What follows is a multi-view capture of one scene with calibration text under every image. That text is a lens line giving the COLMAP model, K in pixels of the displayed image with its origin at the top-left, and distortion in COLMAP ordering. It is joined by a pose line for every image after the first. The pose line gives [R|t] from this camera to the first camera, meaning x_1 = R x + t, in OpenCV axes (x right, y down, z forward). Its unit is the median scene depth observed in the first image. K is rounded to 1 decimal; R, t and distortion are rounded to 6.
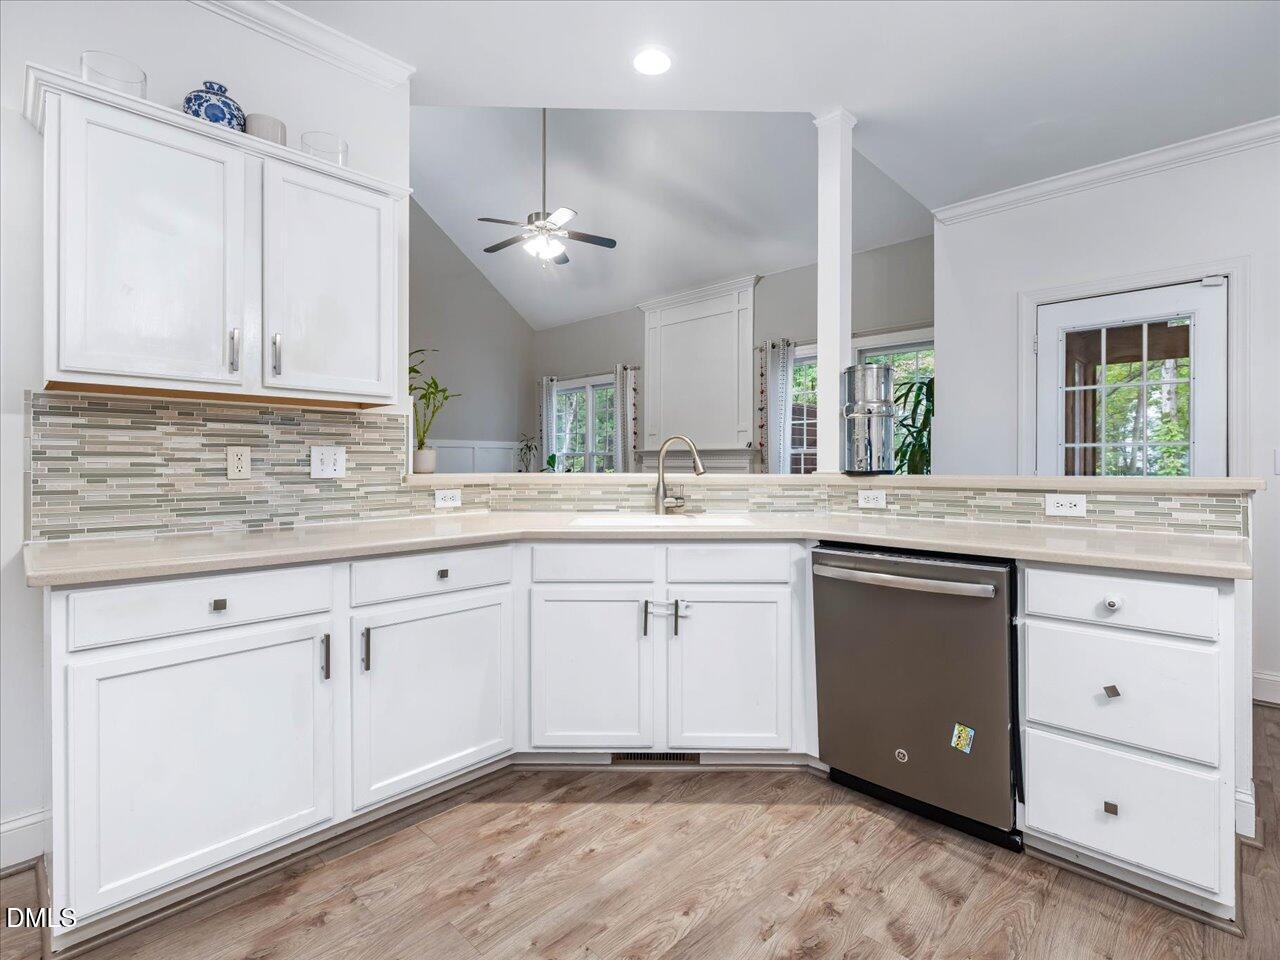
lens RADIAL K [[623.6, 0, 639.8], [0, 623.6, 460.5], [0, 0, 1]] dist [0.001475, 0.000305]
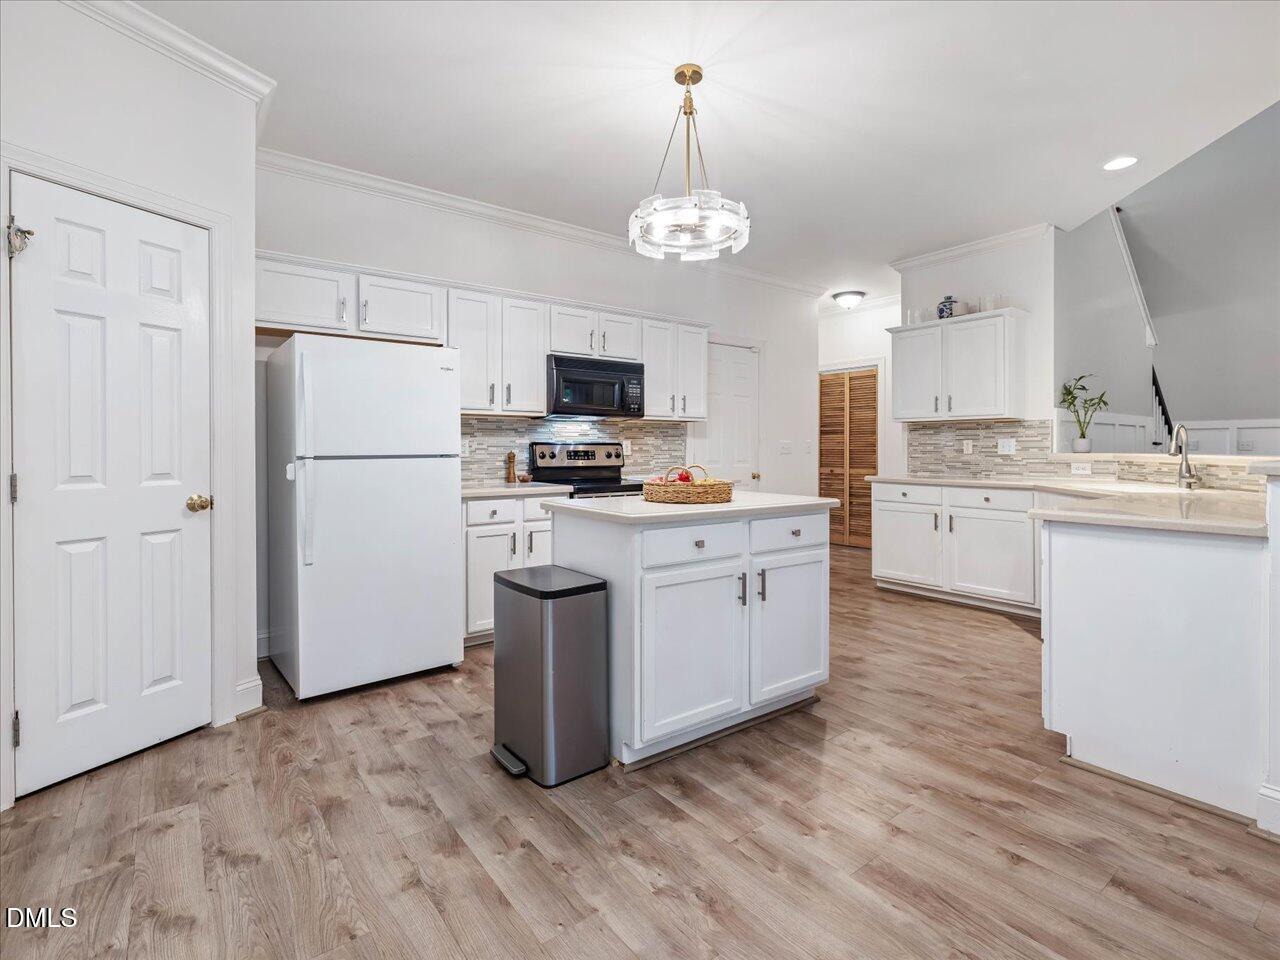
lens RADIAL K [[623.6, 0, 639.8], [0, 623.6, 460.5], [0, 0, 1]] dist [0.001475, 0.000305]
pose [[-0.162863, 0.017686, -0.986490, 1.681254], [0.002597, 0.999844, 0.017496, 0.009597], [0.986645, 0.000288, -0.162883, 0.158568]]
